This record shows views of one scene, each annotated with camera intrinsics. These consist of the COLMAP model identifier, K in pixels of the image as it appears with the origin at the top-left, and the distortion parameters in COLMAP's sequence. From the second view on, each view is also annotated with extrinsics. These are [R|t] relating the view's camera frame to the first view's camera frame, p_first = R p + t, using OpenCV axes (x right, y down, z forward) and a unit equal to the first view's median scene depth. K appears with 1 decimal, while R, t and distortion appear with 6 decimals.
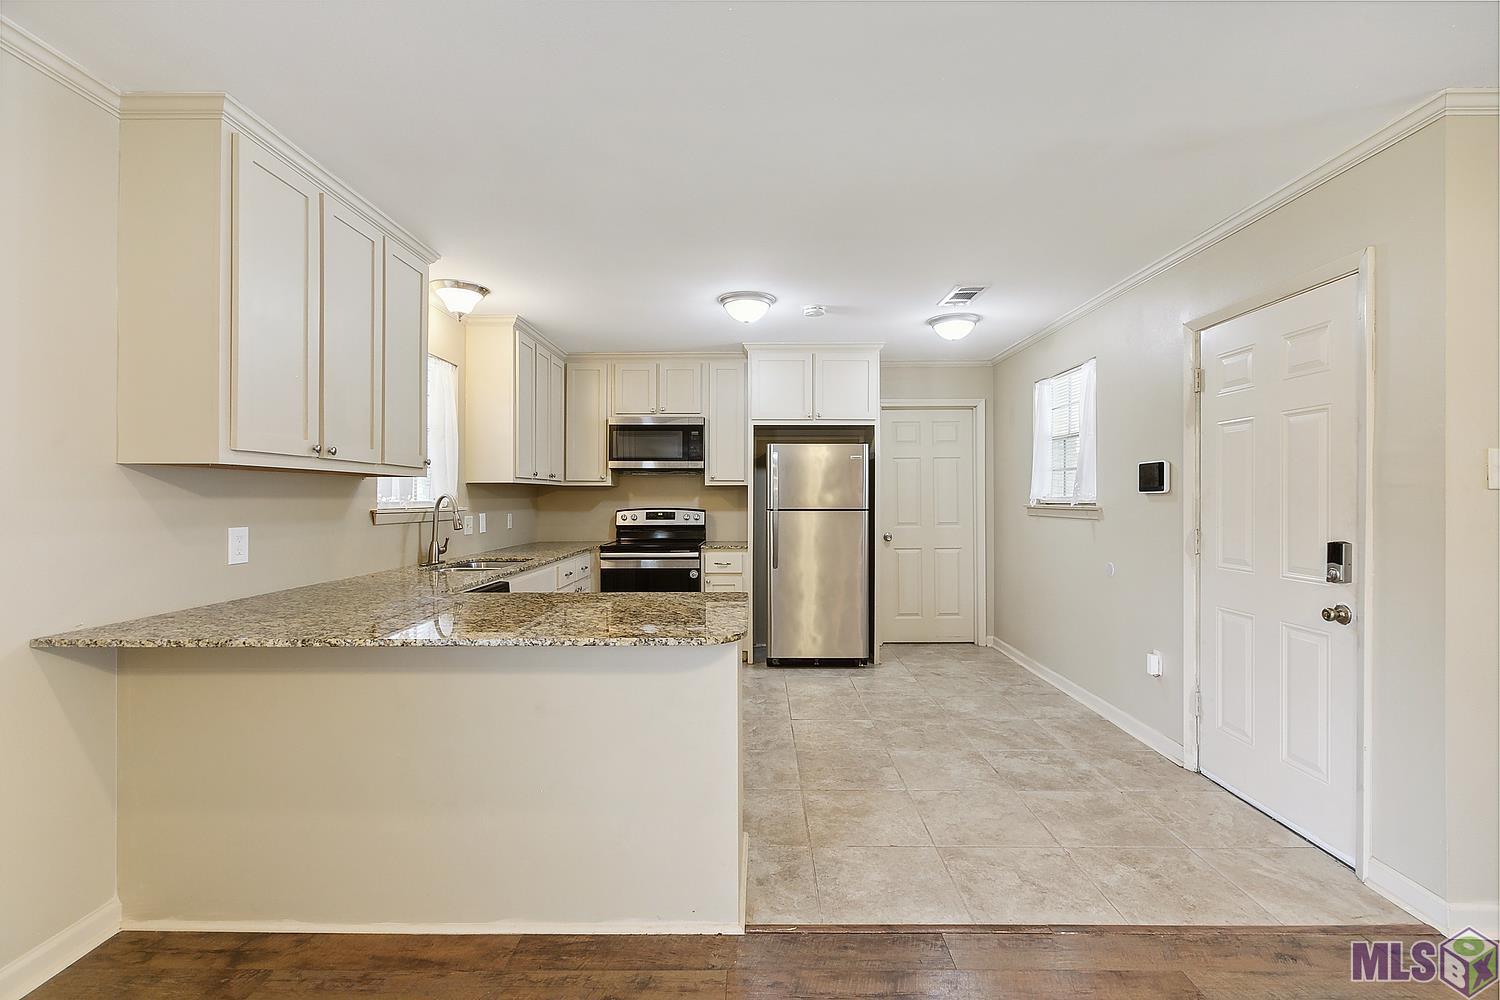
lens RADIAL K [[667.4, 0, 751.9], [0, 667.4, 494.2], [0, 0, 1]] dist [0.004214, -0.001873]
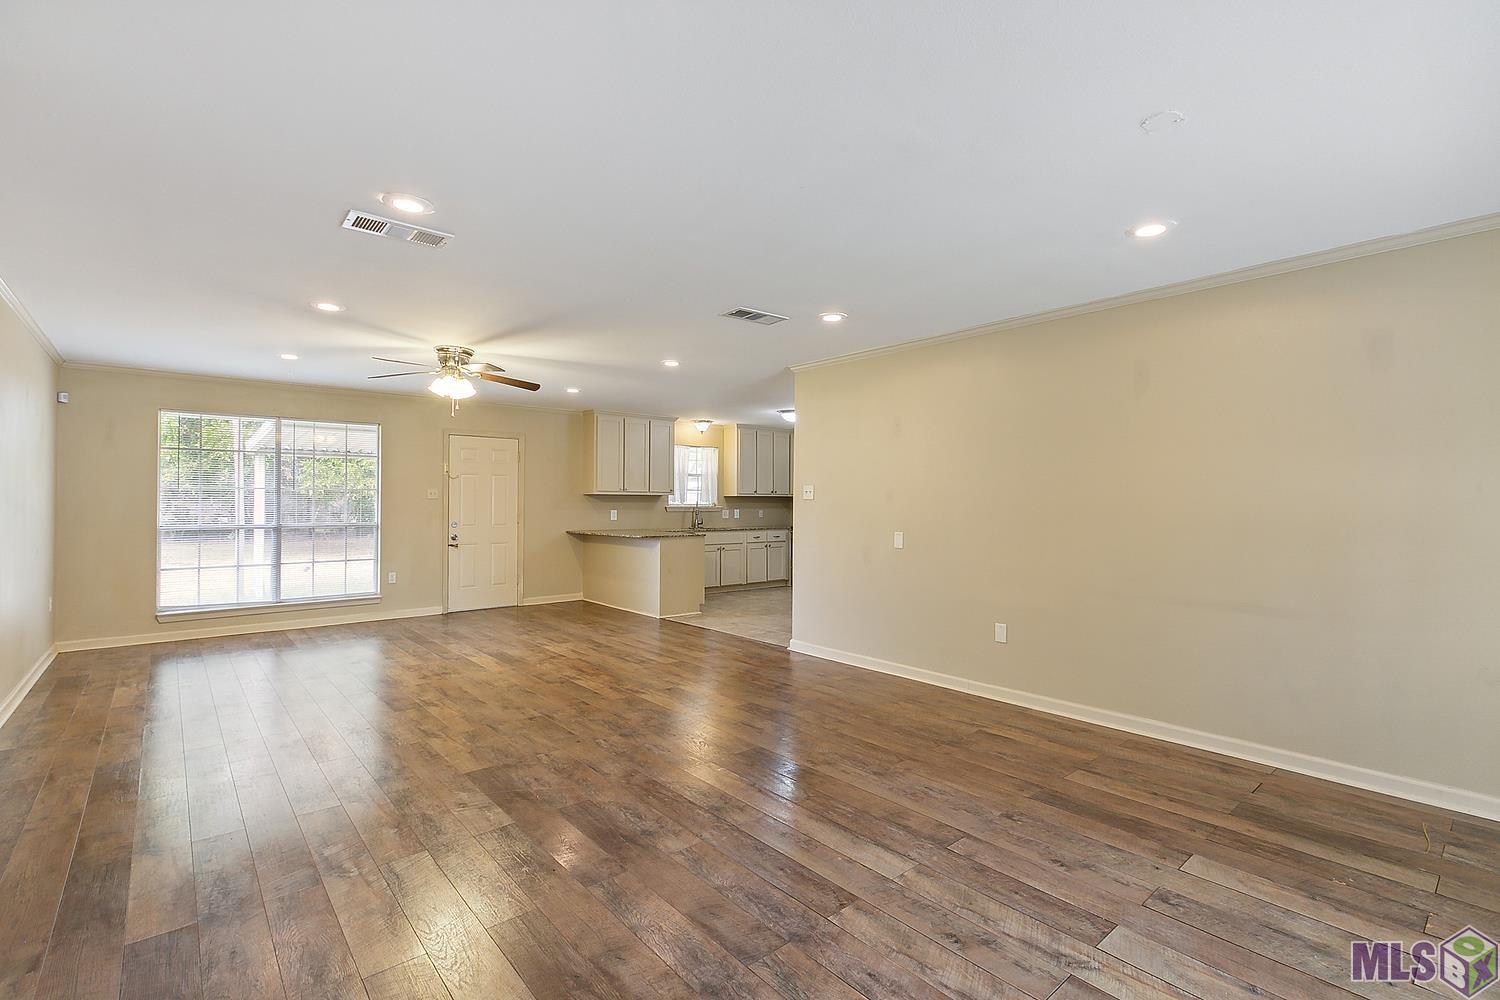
lens RADIAL K [[667.4, 0, 747.2], [0, 667.4, 494.3], [0, 0, 1]] dist [0.004214, -0.001873]
pose [[0.652433, -0.008089, -0.757803, 1.496767], [0.001532, 0.999955, -0.009355, -0.002621], [0.757844, 0.004942, 0.652417, -0.512374]]
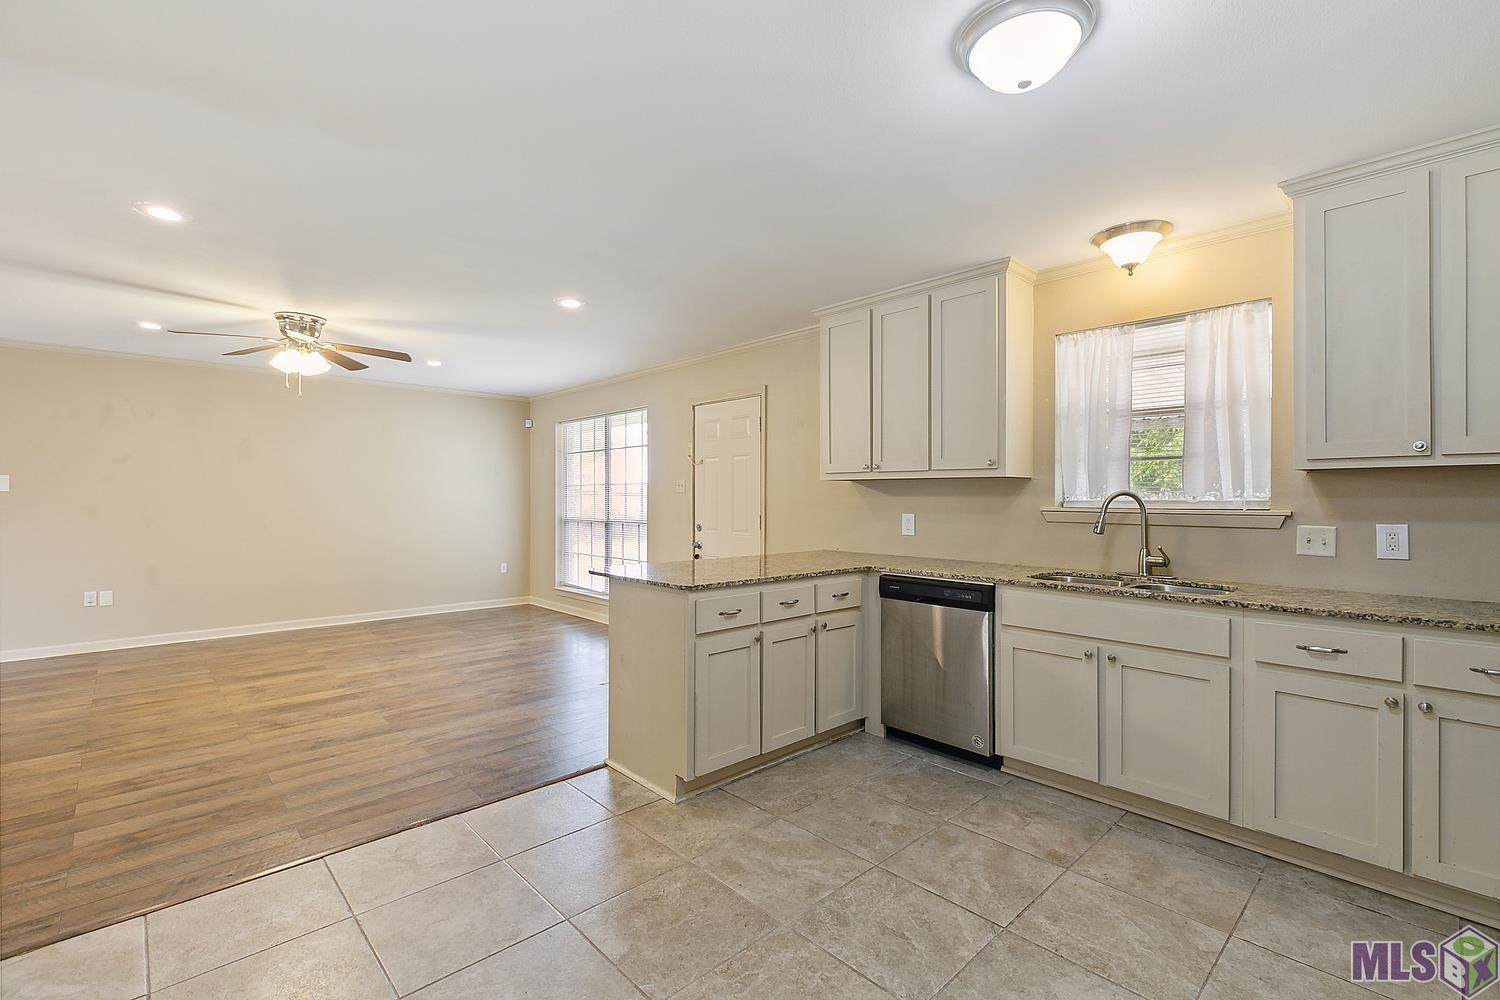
lens RADIAL K [[667.4, 0, 757.1], [0, 667.4, 496.2], [0, 0, 1]] dist [0.004214, -0.001873]
pose [[-0.723519, -0.001033, -0.690303, 0.398646], [0.003574, 0.999980, -0.005242, 0.007349], [0.690295, -0.006260, -0.723501, 1.150880]]
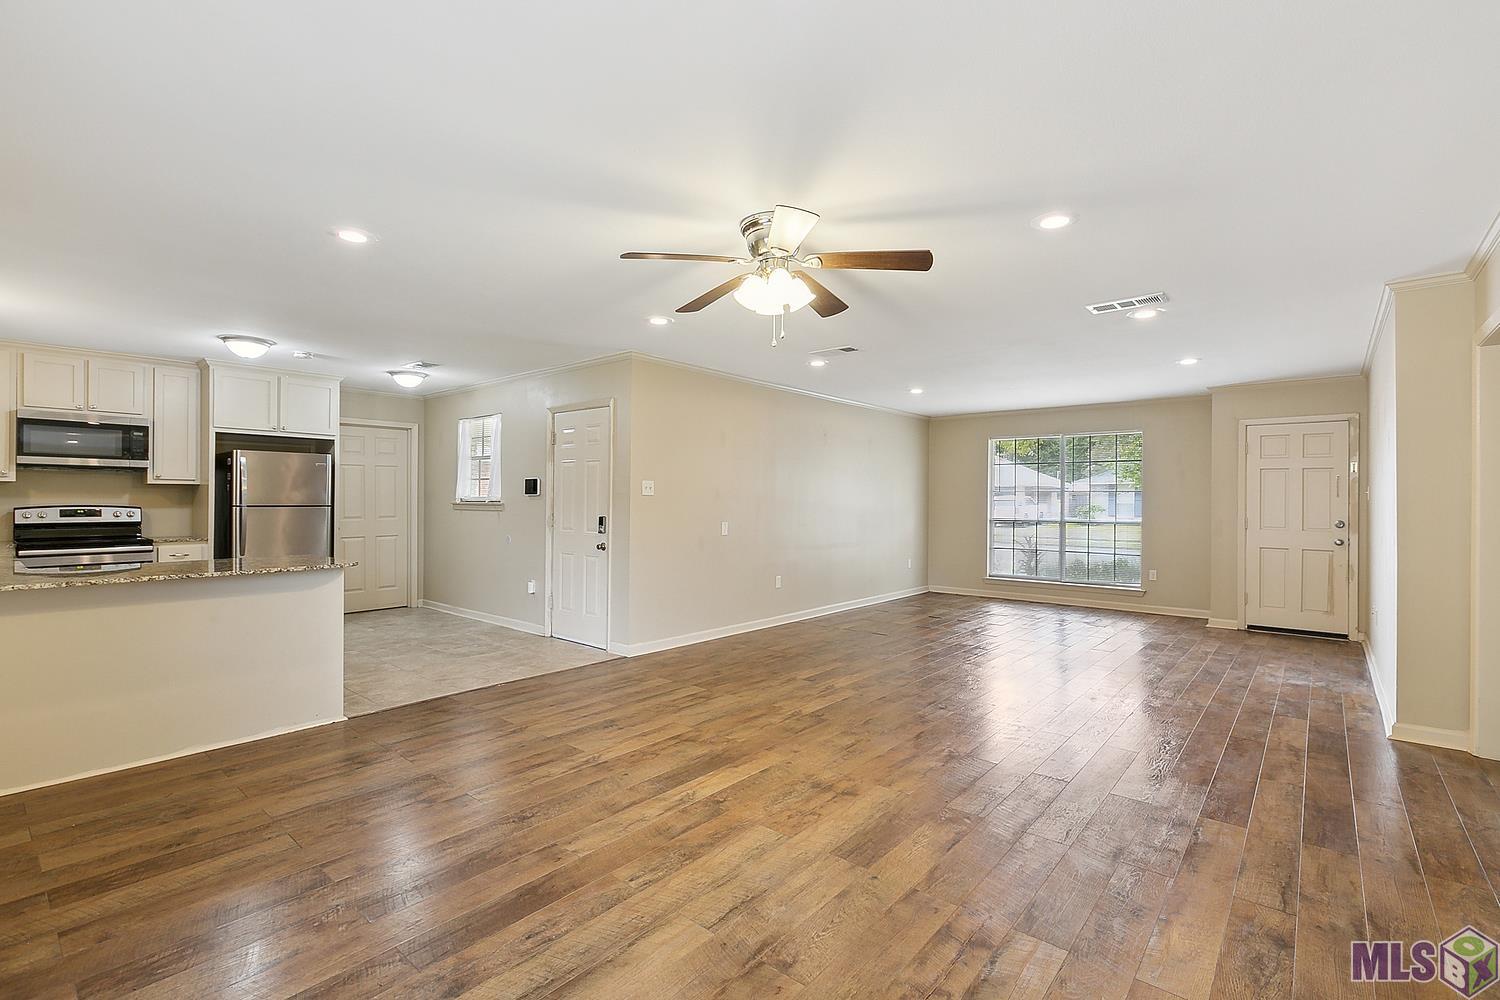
lens RADIAL K [[667.4, 0, 752.6], [0, 667.4, 501.1], [0, 0, 1]] dist [0.004214, -0.001873]
pose [[0.641174, 0.003180, 0.767389, -0.352779], [-0.011492, 0.999919, 0.005458, -0.002667], [-0.767309, -0.012319, 0.641159, -0.541344]]
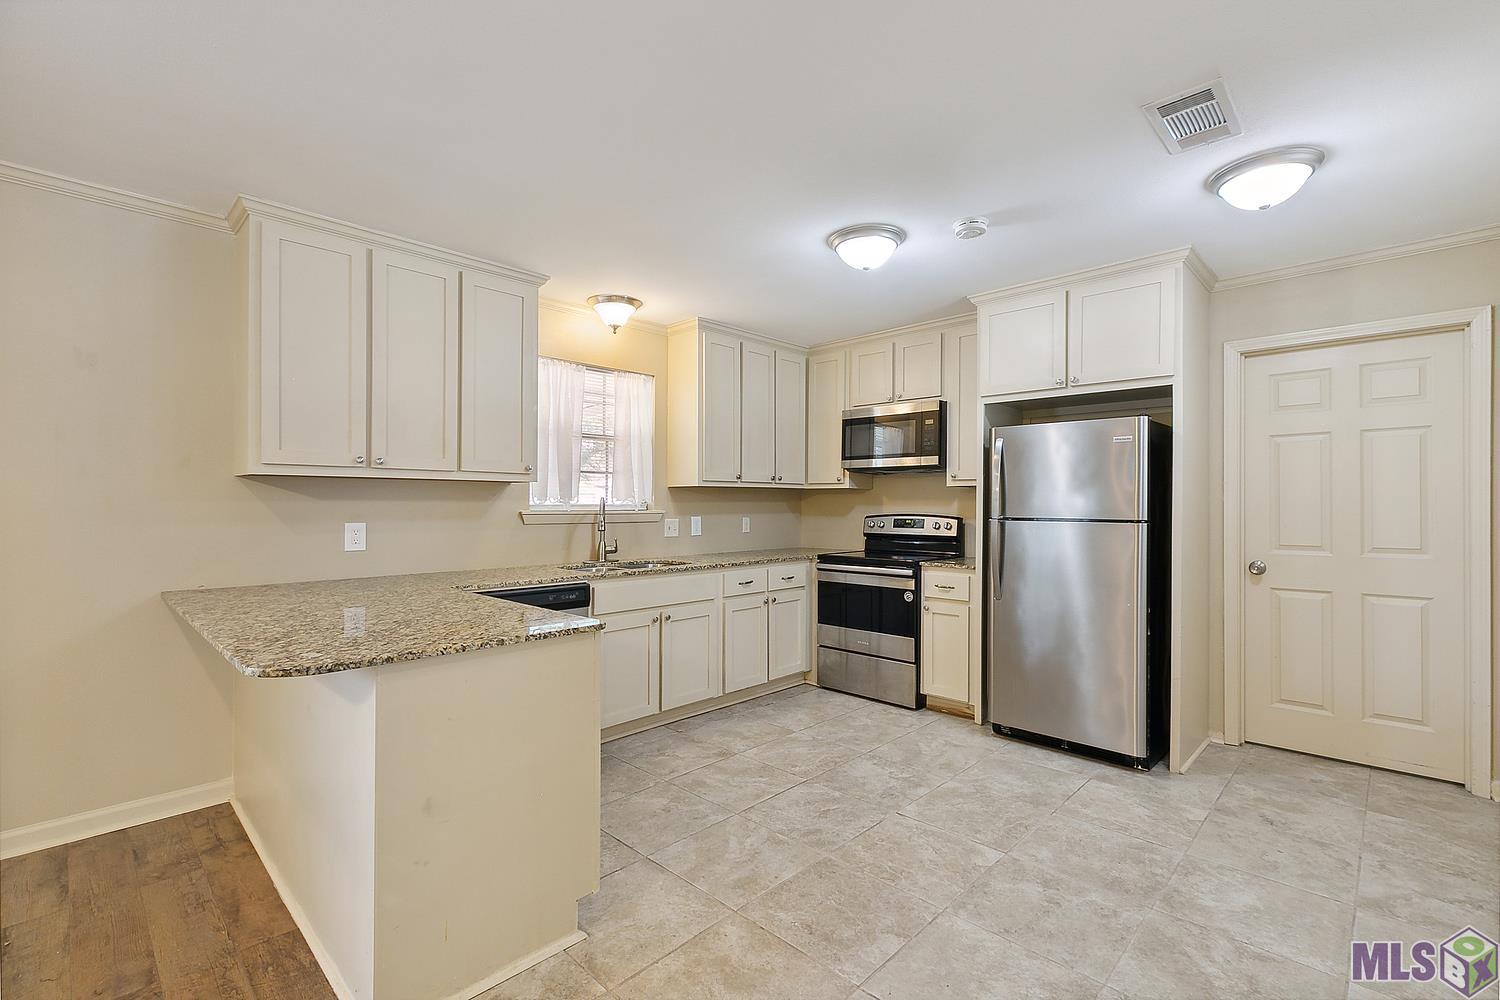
lens RADIAL K [[667.4, 0, 749.3], [0, 667.4, 503.4], [0, 0, 1]] dist [0.004214, -0.001873]
pose [[0.722156, 0.003331, -0.691722, 0.405139], [0.001341, 0.999980, 0.006215, 0.002482], [0.691729, -0.005416, 0.722137, 0.350544]]
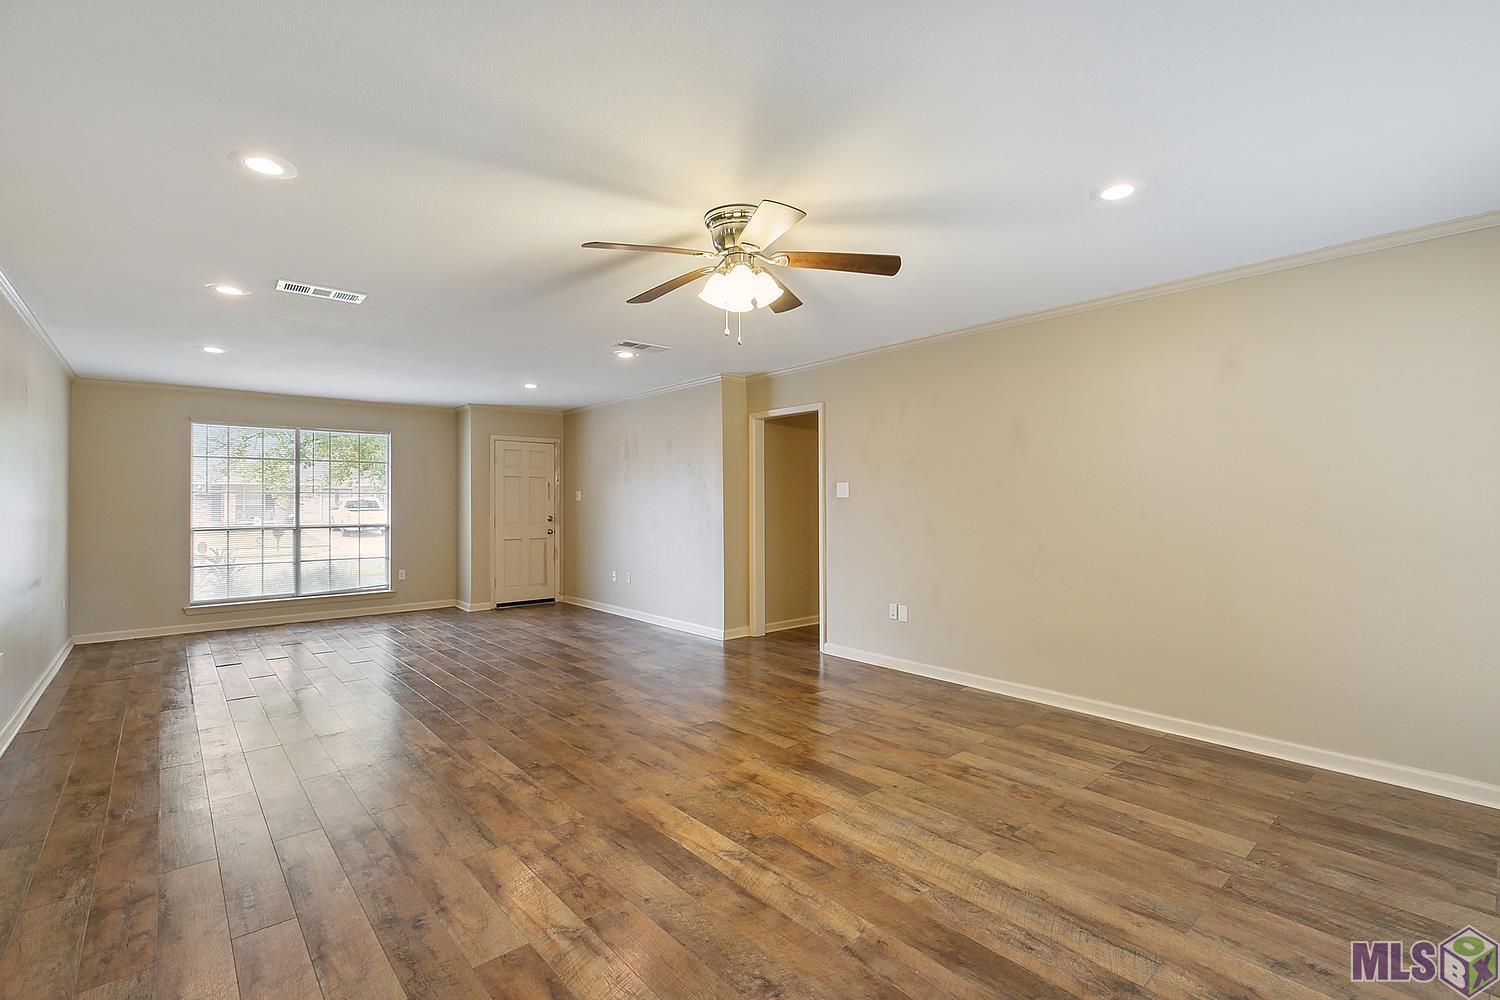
lens RADIAL K [[667.4, 0, 750.4], [0, 667.4, 507.3], [0, 0, 1]] dist [0.004214, -0.001873]
pose [[-0.656946, -0.002655, 0.753933, -0.313426], [-0.002113, 0.999996, 0.001680, 0.002187], [-0.753934, -0.000489, -0.656950, 0.311963]]
